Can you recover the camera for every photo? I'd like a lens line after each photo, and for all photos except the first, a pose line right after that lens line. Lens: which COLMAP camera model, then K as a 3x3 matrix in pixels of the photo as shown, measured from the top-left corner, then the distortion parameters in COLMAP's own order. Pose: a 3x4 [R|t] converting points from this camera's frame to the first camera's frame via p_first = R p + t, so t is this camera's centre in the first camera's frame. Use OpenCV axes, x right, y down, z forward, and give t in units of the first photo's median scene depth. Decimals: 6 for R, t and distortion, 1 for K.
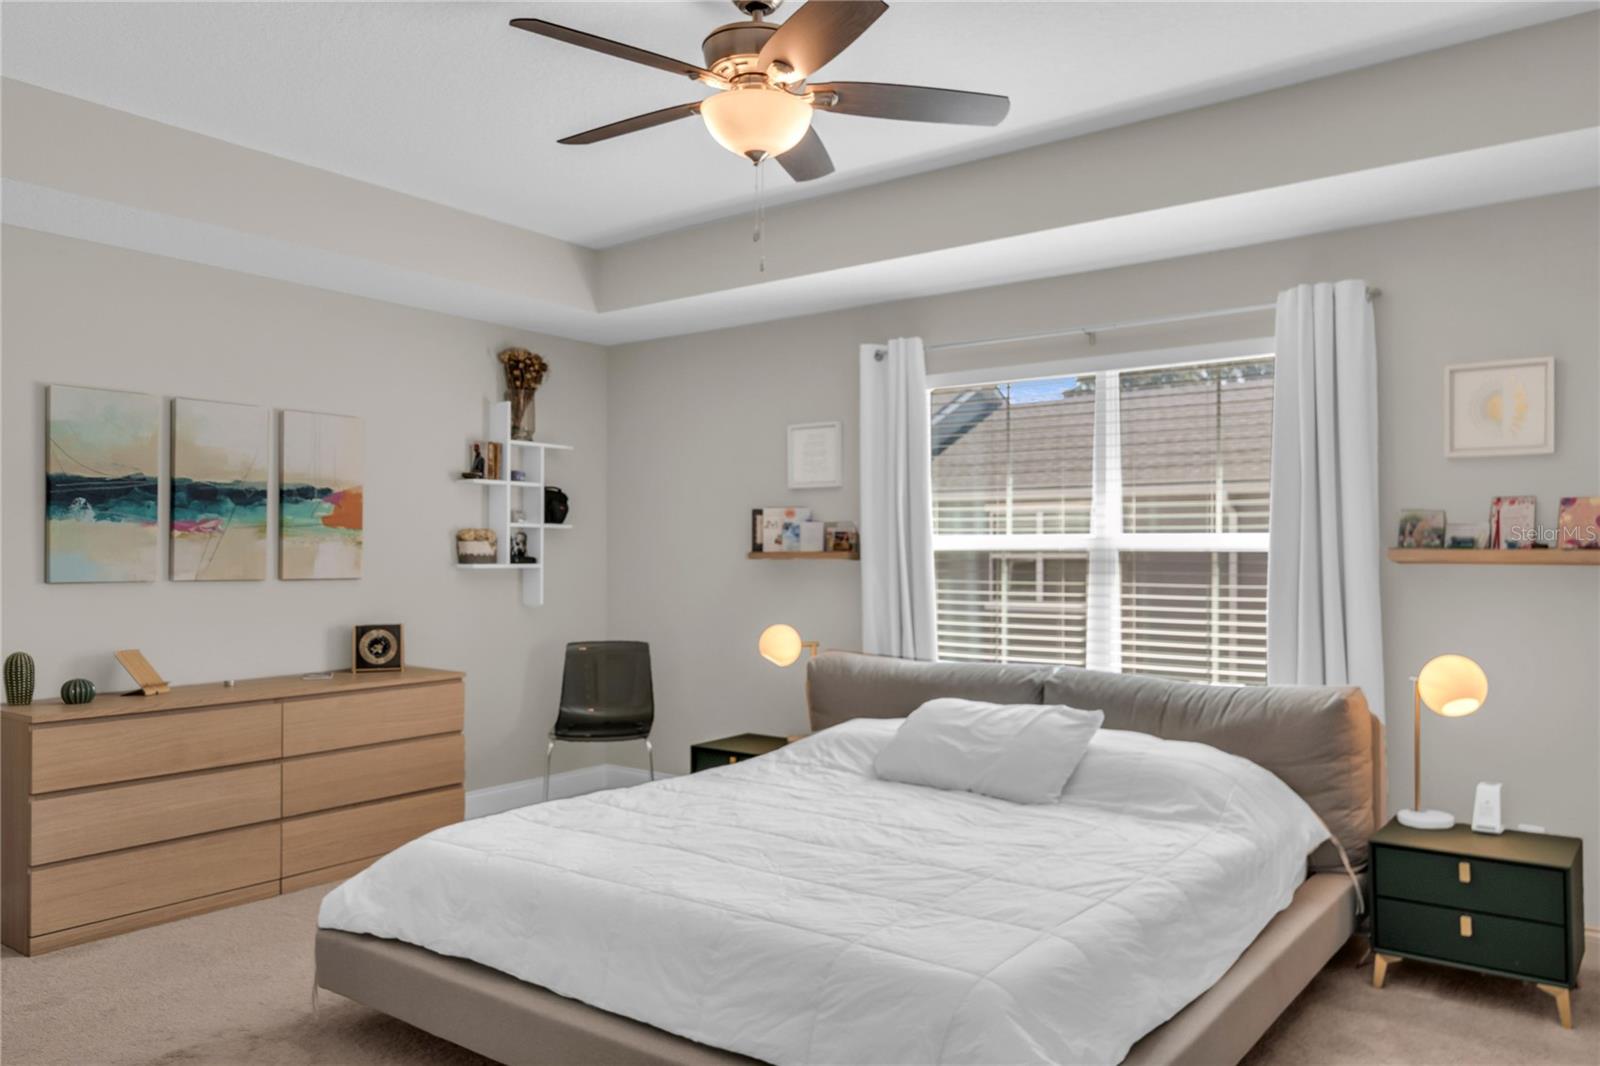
lens RADIAL K [[1135.8, 0, 853.5], [0, 1135.8, 538.4], [0, 0, 1]] dist [0.007902, -0.001600]
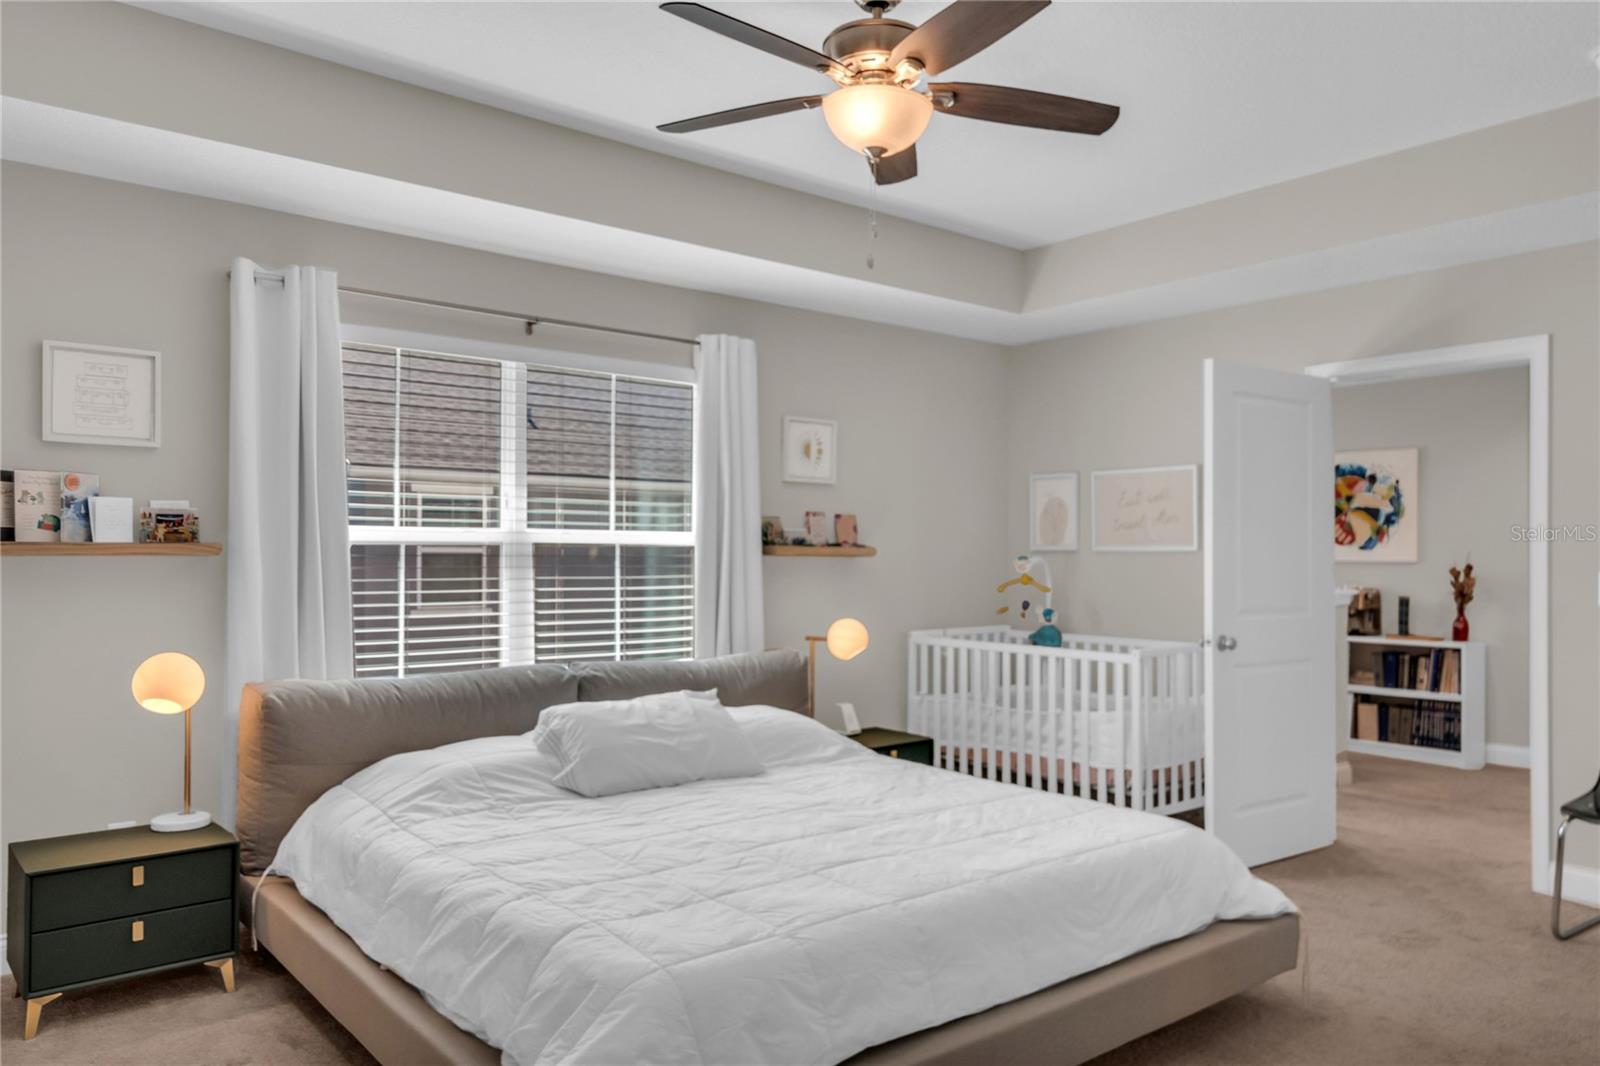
lens RADIAL K [[1150.9, 0, 829.6], [0, 1150.9, 548.6], [0, 0, 1]] dist [0.050878, -0.039077]
pose [[0.232068, 0.002768, 0.972696, -0.698613], [-0.021383, 0.999769, 0.002257, 0.006239], [-0.972464, -0.021323, 0.232074, 0.509476]]
